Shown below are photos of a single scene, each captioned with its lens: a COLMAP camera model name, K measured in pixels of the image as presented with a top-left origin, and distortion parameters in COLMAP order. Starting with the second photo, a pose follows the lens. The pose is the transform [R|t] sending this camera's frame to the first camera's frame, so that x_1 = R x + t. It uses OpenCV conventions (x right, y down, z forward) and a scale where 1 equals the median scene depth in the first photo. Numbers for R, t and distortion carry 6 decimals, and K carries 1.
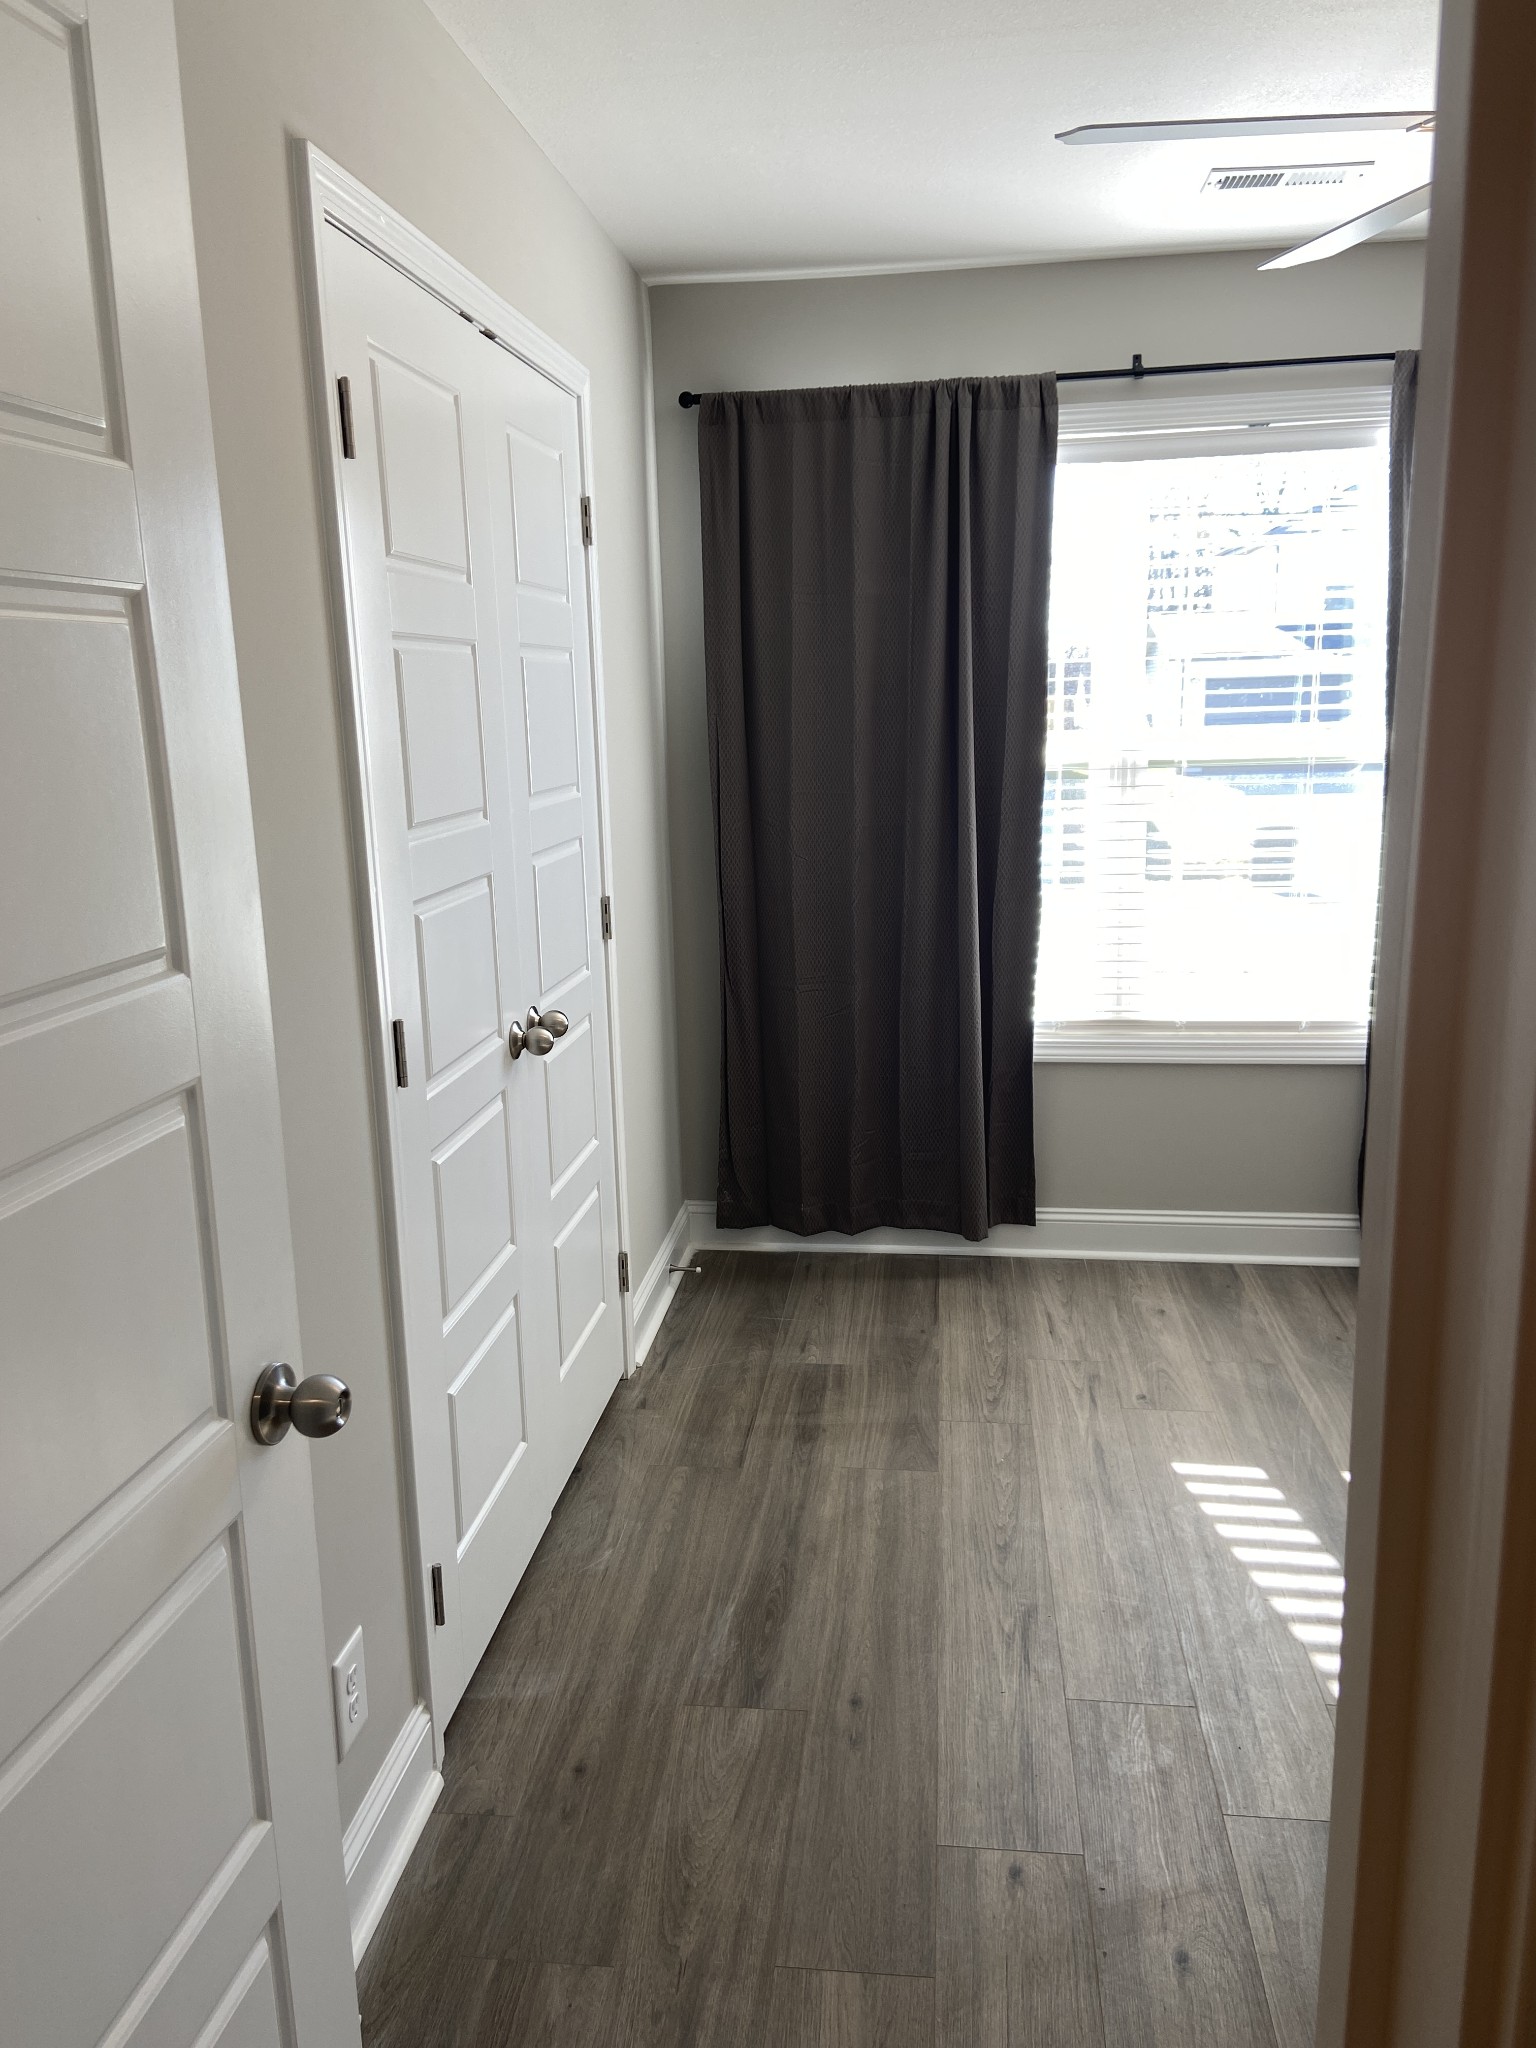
lens RADIAL K [[1546.8, 0, 777.1], [0, 1546.8, 1020.9], [0, 0, 1]] dist [0.099558, -0.104209]
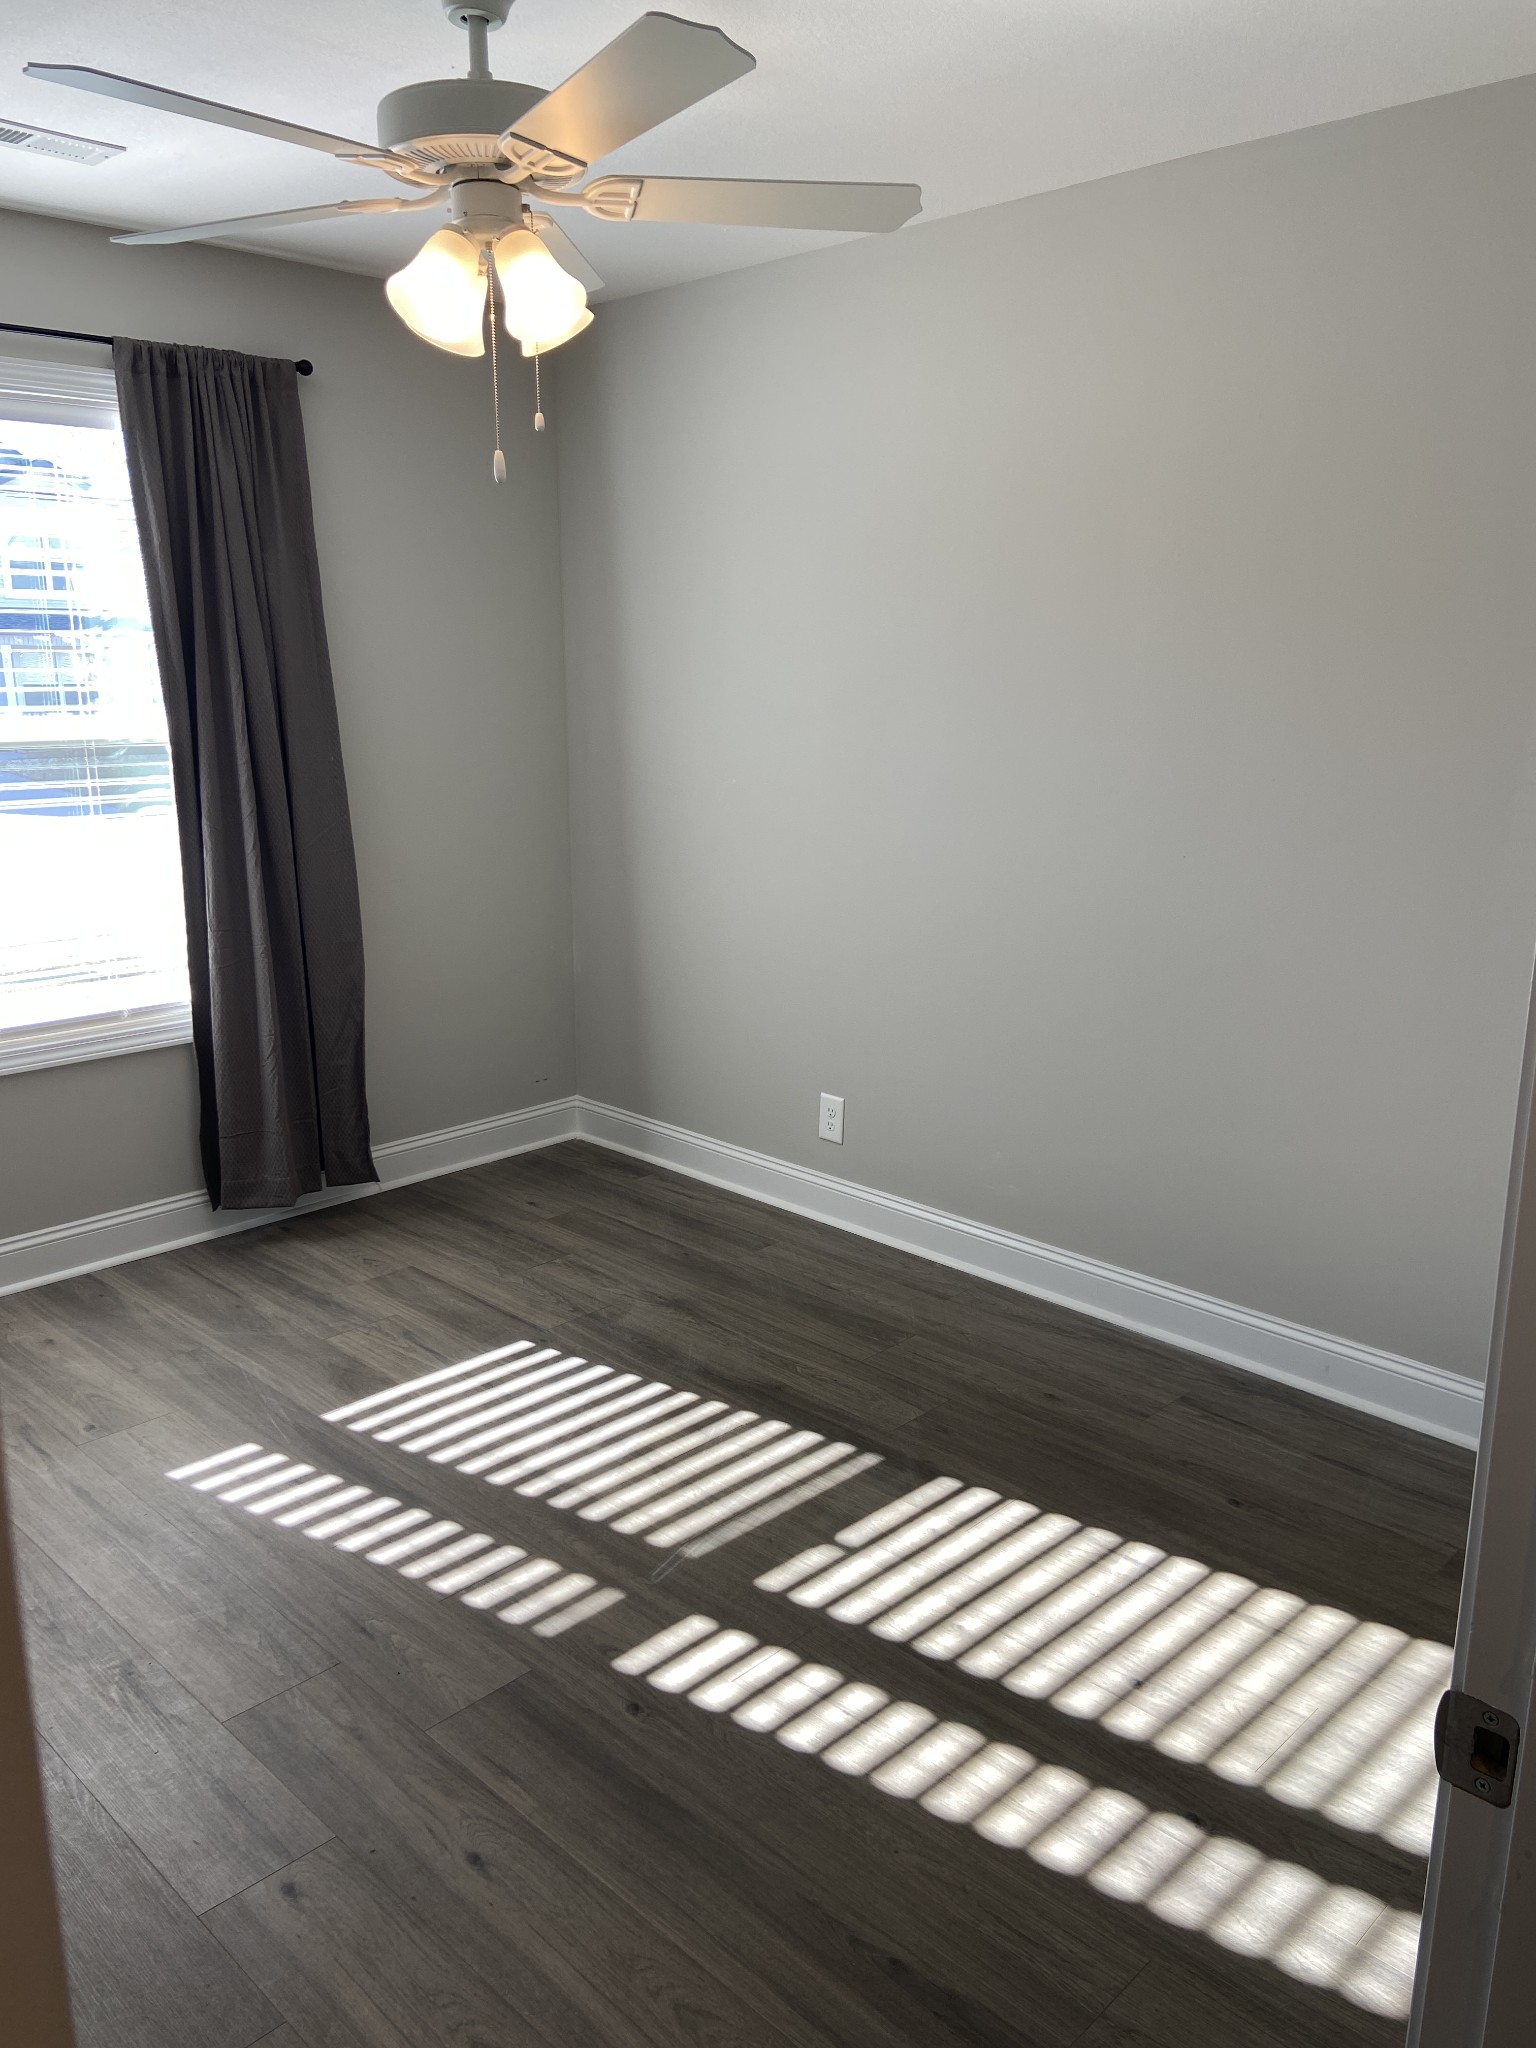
lens RADIAL K [[1546.8, 0, 772.7], [0, 1546.8, 1021.4], [0, 0, 1]] dist [0.099558, -0.104209]
pose [[0.628692, -0.164636, 0.760028, -0.191181], [0.156345, 0.984137, 0.083855, -0.014308], [-0.761776, 0.066108, 0.644458, 0.064938]]
